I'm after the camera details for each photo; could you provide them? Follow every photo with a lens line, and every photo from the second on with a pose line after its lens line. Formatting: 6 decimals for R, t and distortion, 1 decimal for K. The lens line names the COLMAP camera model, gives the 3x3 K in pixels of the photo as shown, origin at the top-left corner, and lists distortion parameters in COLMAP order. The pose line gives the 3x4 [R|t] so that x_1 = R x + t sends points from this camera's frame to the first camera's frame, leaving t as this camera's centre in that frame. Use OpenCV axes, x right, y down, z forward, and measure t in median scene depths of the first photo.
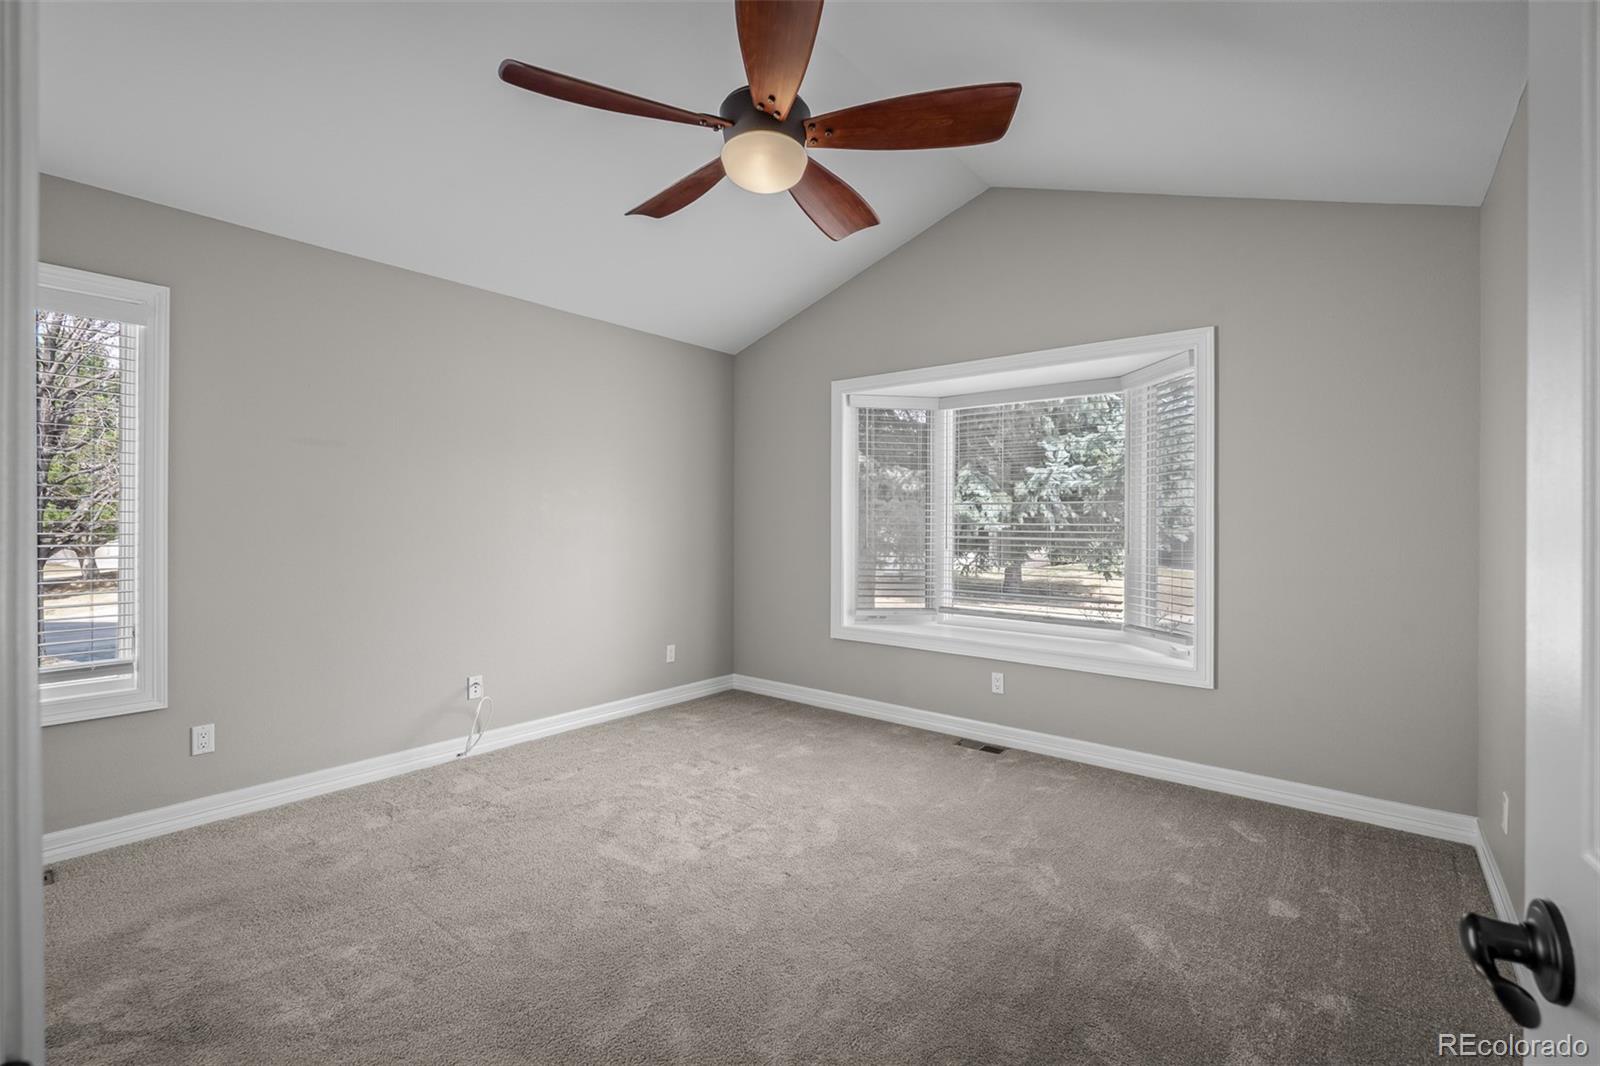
lens RADIAL K [[698.0, 0, 800.0], [0, 698.0, 533.0], [0, 0, 1]] dist [-0.000623, -0.000065]
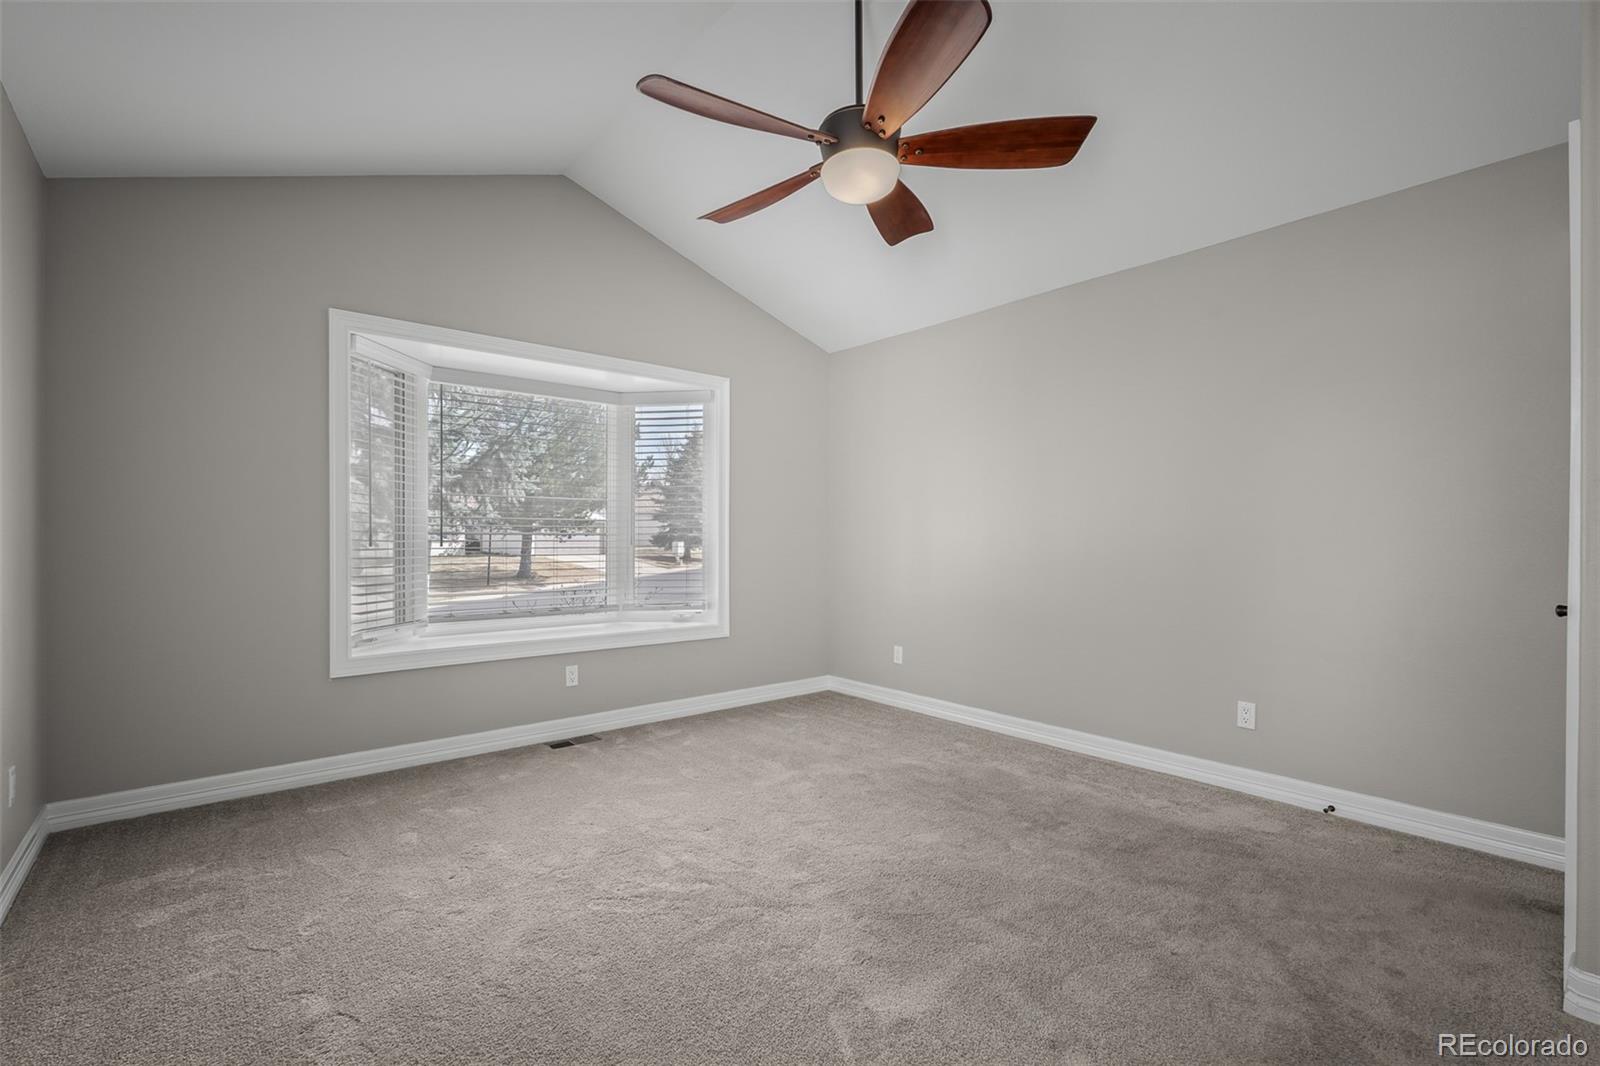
lens RADIAL K [[709.5, 0, 797.7], [0, 709.5, 538.5], [0, 0, 1]] dist [-0.004184, -0.000364]
pose [[0.197233, -0.010785, 0.980297, -0.648804], [0.007900, 0.999925, 0.009411, 0.010134], [-0.980325, 0.005888, 0.197304, 0.477097]]
